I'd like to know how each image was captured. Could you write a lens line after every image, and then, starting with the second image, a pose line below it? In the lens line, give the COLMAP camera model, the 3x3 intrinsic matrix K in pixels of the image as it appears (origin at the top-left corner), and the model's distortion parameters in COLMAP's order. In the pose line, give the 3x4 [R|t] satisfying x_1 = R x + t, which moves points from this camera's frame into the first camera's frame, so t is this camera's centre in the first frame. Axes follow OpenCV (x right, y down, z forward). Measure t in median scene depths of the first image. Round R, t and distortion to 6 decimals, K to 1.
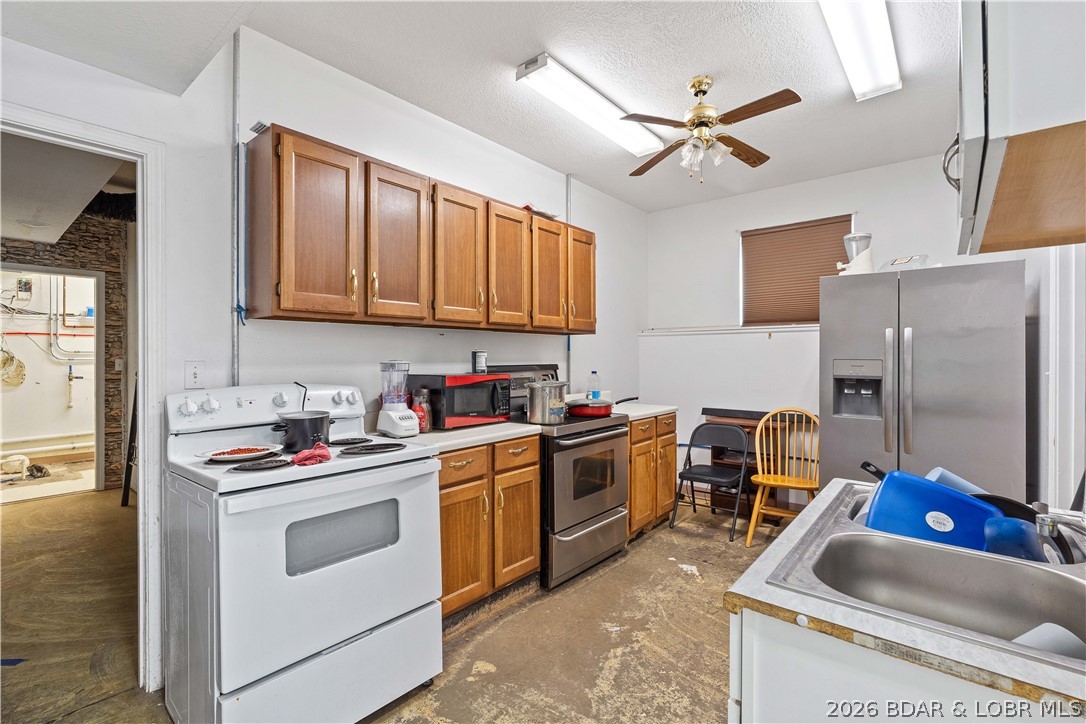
lens RADIAL K [[478.7, 0, 545.2], [0, 478.7, 360.4], [0, 0, 1]] dist [-0.006082, 0.000279]
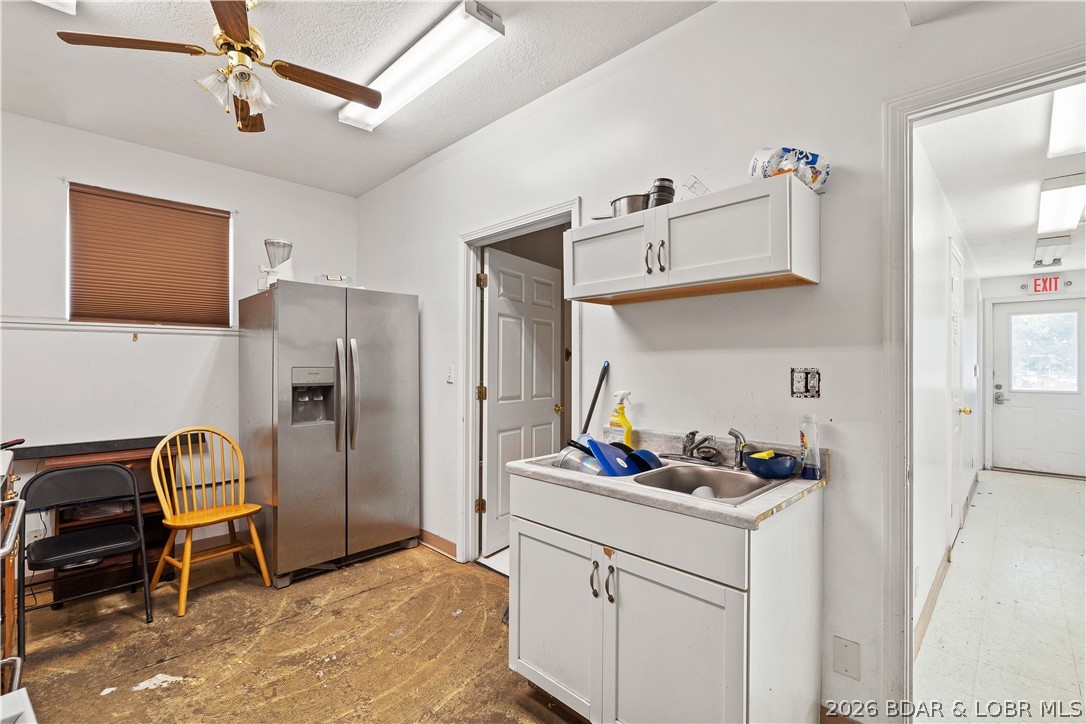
lens RADIAL K [[489.5, 0, 540.3], [0, 489.5, 364.6], [0, 0, 1]] dist [-0.017655, 0.000020]
pose [[0.084462, 0.000089, 0.996427, -0.252083], [0.011280, 0.999936, -0.001045, 0.000107], [-0.996363, 0.011328, 0.084455, 0.318999]]
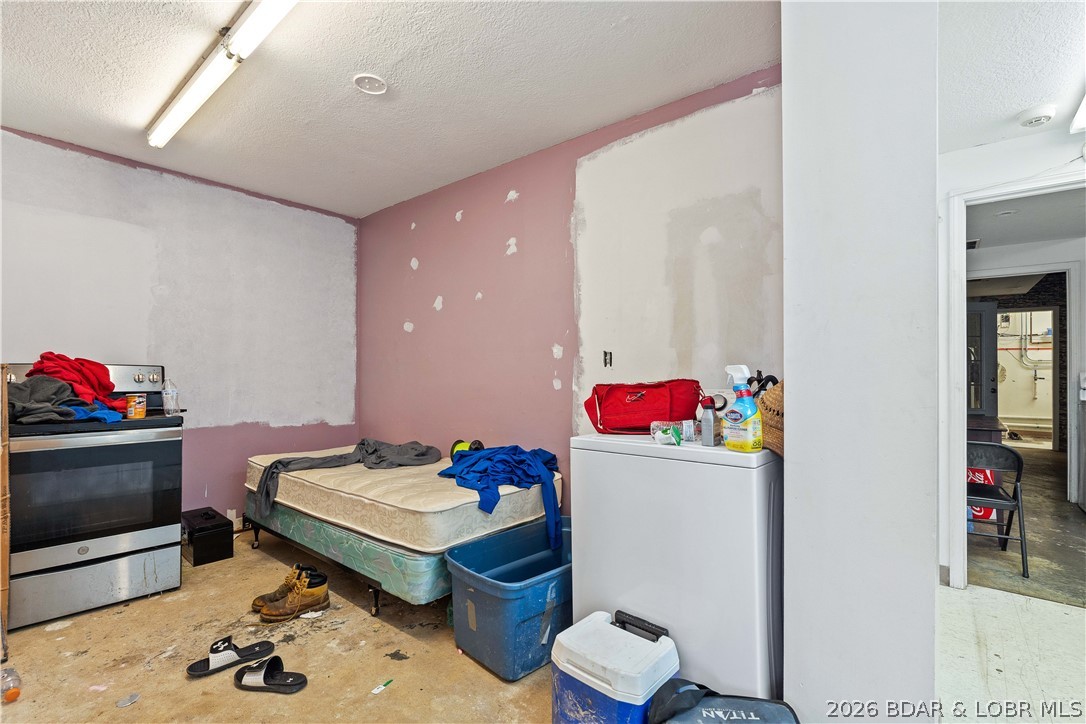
lens RADIAL K [[498.6, 0, 546.9], [0, 498.6, 363.9], [0, 0, 1]] dist [-0.007700, -0.000323]
pose [[0.013067, -0.011863, -0.999844, 0.779728], [-0.008084, 0.999896, -0.011969, 0.036040], [0.999882, 0.008239, 0.012970, -0.807029]]
